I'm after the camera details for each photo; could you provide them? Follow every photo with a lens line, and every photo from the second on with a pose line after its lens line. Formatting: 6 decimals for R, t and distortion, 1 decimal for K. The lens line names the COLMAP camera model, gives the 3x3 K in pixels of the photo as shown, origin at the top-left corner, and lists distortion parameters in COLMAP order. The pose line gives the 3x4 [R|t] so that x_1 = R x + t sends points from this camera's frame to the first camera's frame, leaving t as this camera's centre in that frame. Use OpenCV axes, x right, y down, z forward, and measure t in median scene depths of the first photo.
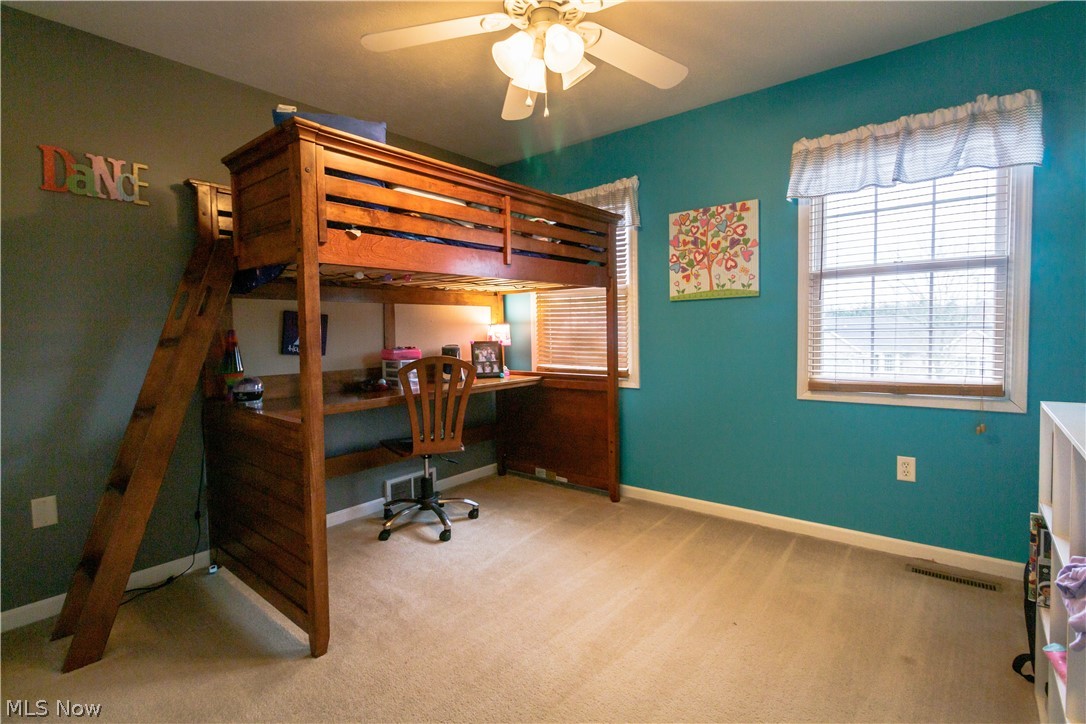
lens RADIAL K [[526.7, 0, 524.6], [0, 526.7, 356.0], [0, 0, 1]] dist [0.001622, -0.002232]
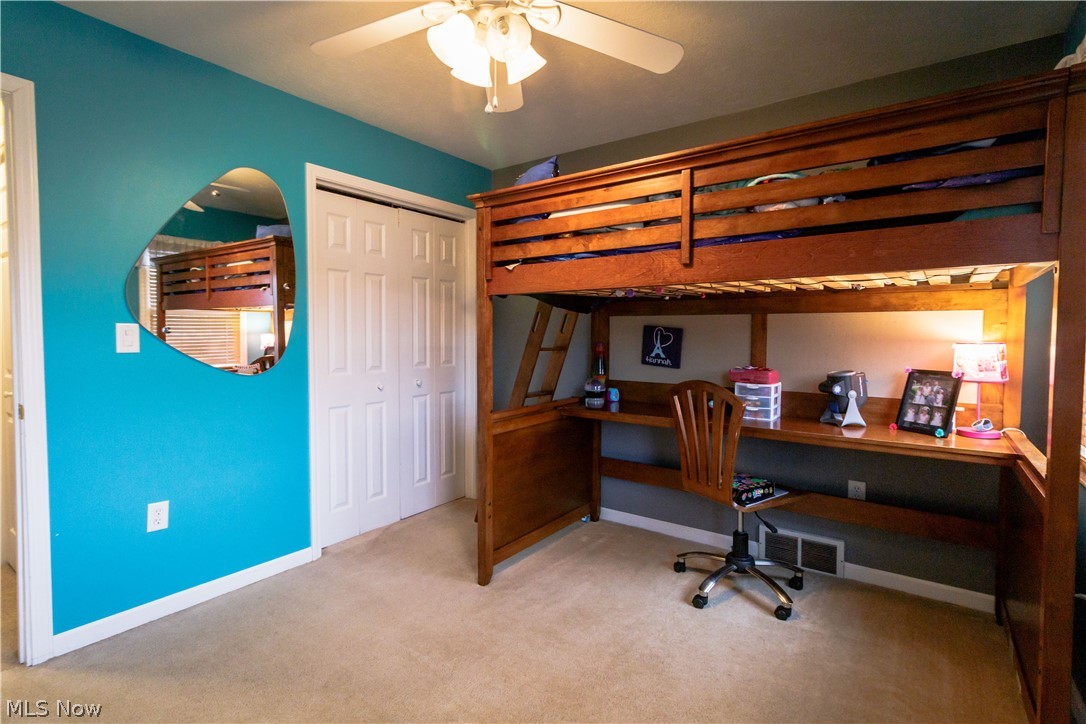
lens RADIAL K [[522.7, 0, 545.5], [0, 522.7, 356.6], [0, 0, 1]] dist [0.004903, 0.000845]
pose [[0.069512, 0.059872, -0.995783, 0.578006], [-0.056520, 0.996830, 0.055989, -0.063033], [0.995979, 0.052390, 0.072676, 0.640216]]
